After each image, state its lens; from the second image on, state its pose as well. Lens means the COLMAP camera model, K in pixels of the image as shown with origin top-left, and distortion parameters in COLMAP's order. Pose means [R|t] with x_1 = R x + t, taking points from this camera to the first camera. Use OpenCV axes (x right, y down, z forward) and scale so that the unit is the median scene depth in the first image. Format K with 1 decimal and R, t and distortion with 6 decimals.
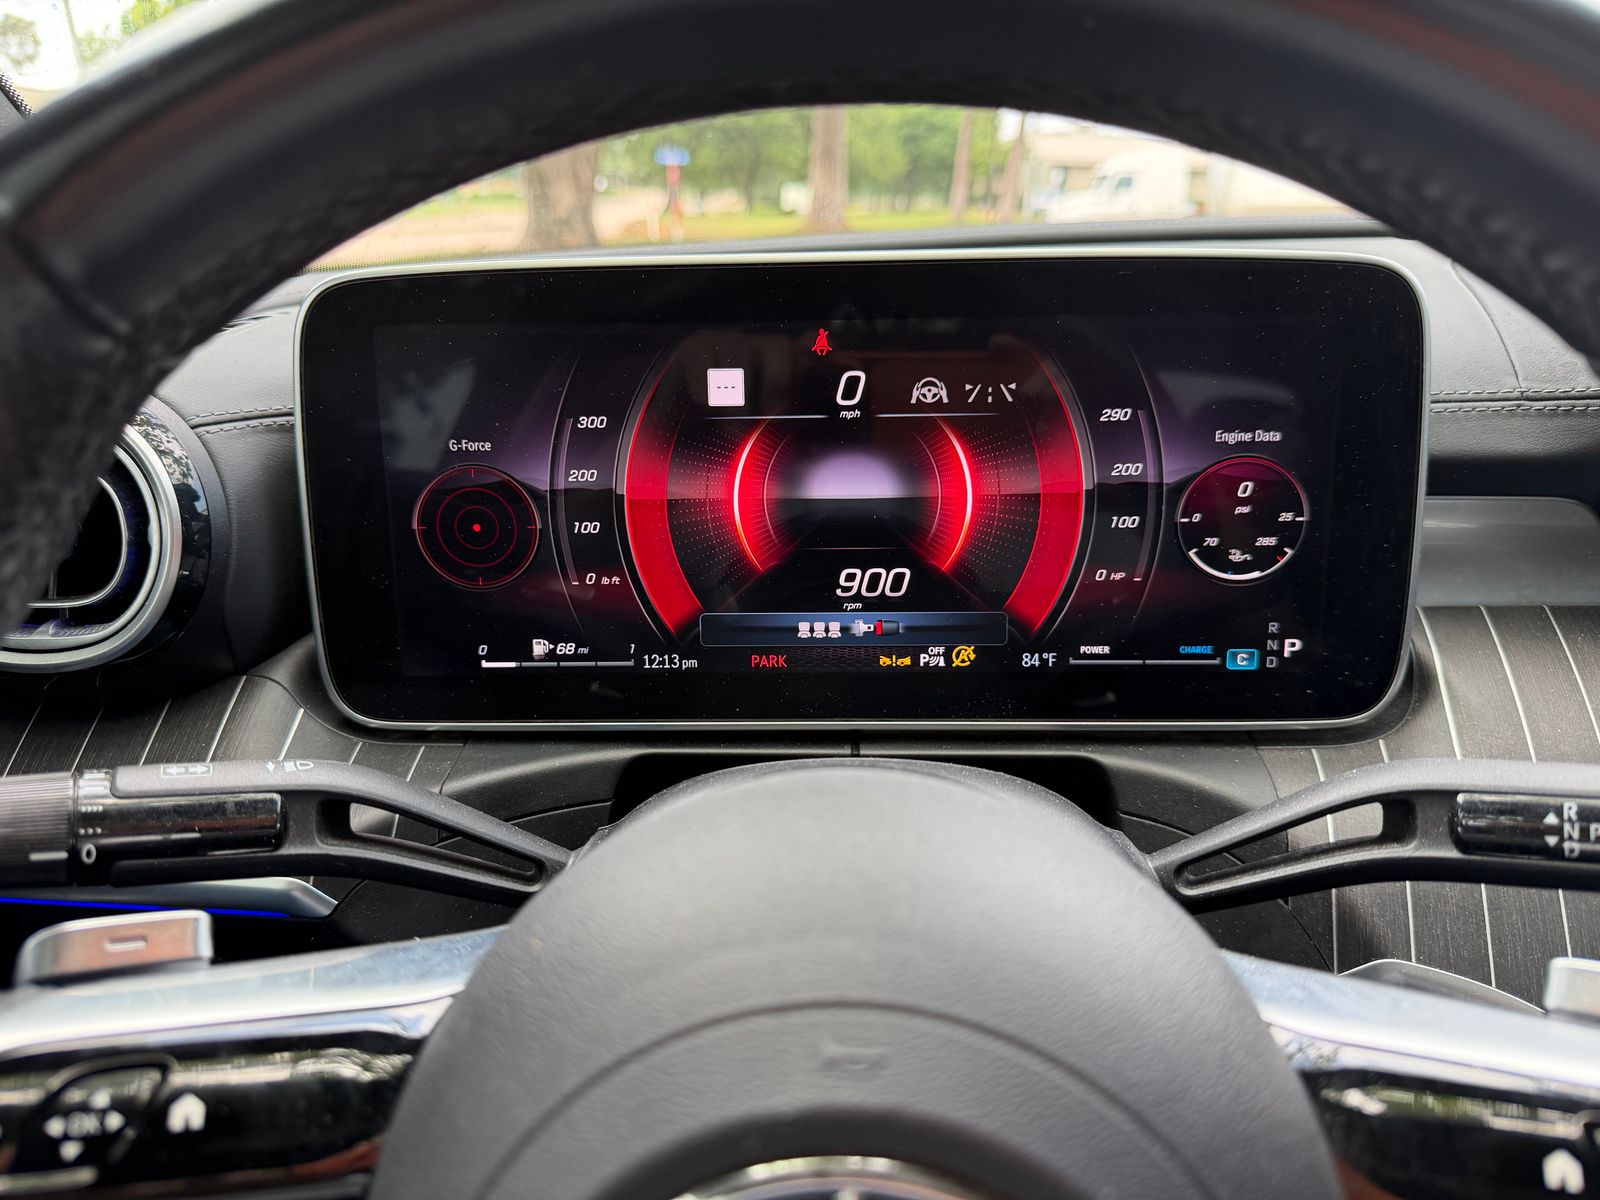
lens RADIAL K [[1107.9, 0, 798.7], [0, 1107.9, 601.9], [0, 0, 1]] dist [-0.009879, -0.004649]
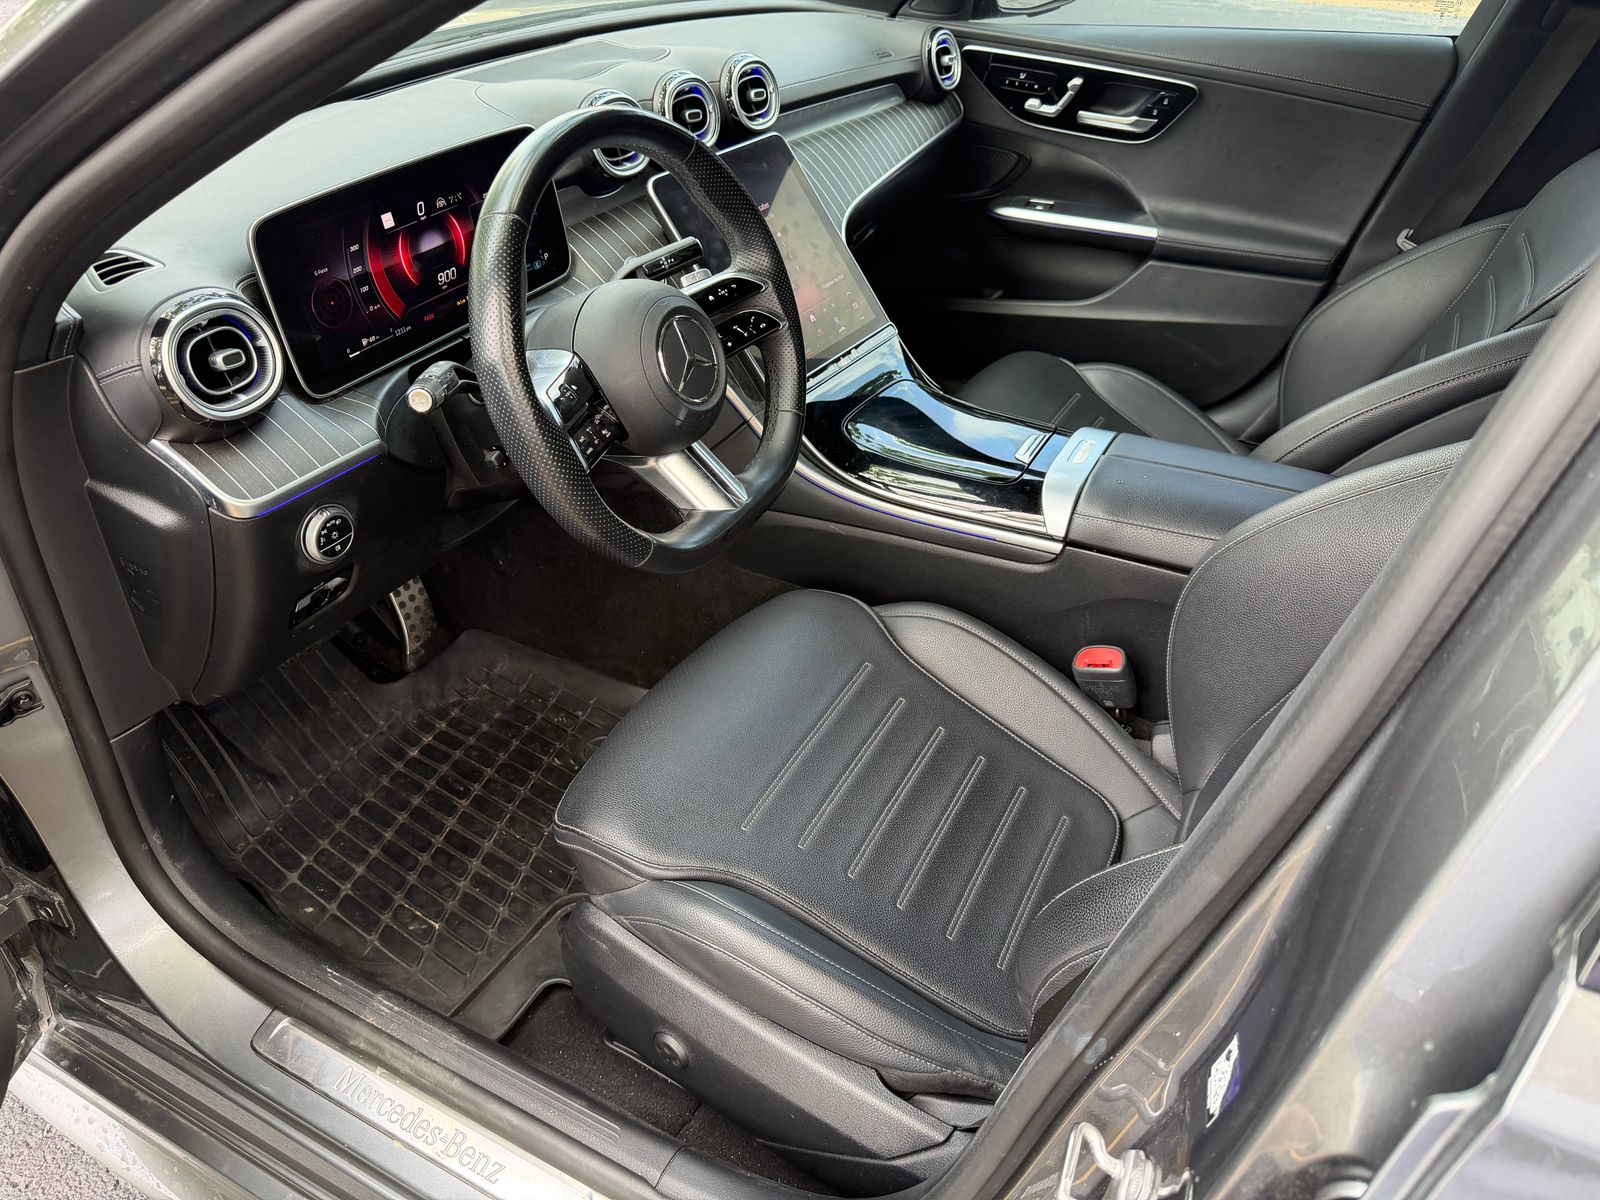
lens RADIAL K [[1107.9, 0, 797.1], [0, 1107.9, 601.9], [0, 0, 1]] dist [-0.009879, -0.004649]
pose [[0.453380, -0.518985, 0.724639, -2.004156], [0.280359, 0.854768, 0.436773, -0.289813], [-0.846077, 0.005135, 0.533037, -1.247137]]
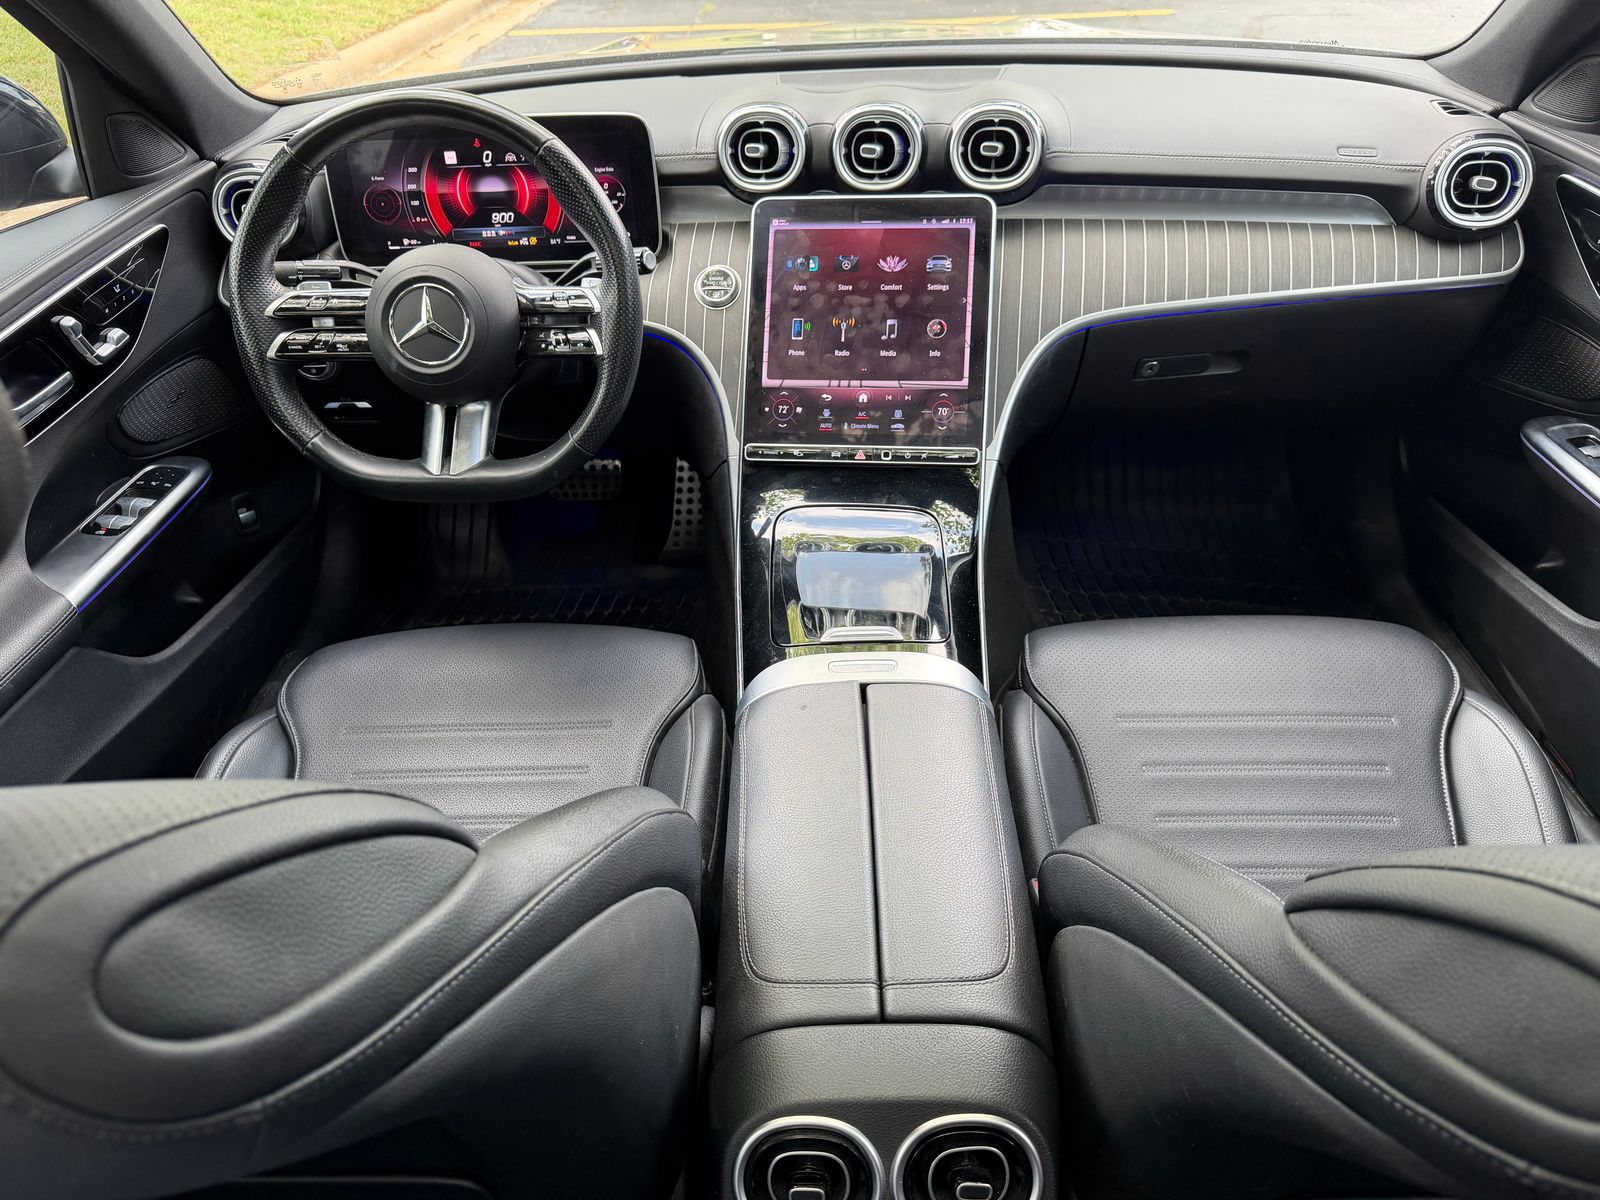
lens RADIAL K [[1107.9, 0, 793.4], [0, 1107.9, 599.9], [0, 0, 1]] dist [-0.009879, -0.004649]
pose [[0.999682, -0.019662, -0.015820, 0.981332], [0.023239, 0.961637, 0.273339, 0.200207], [0.009839, -0.273620, 0.961788, -2.528940]]
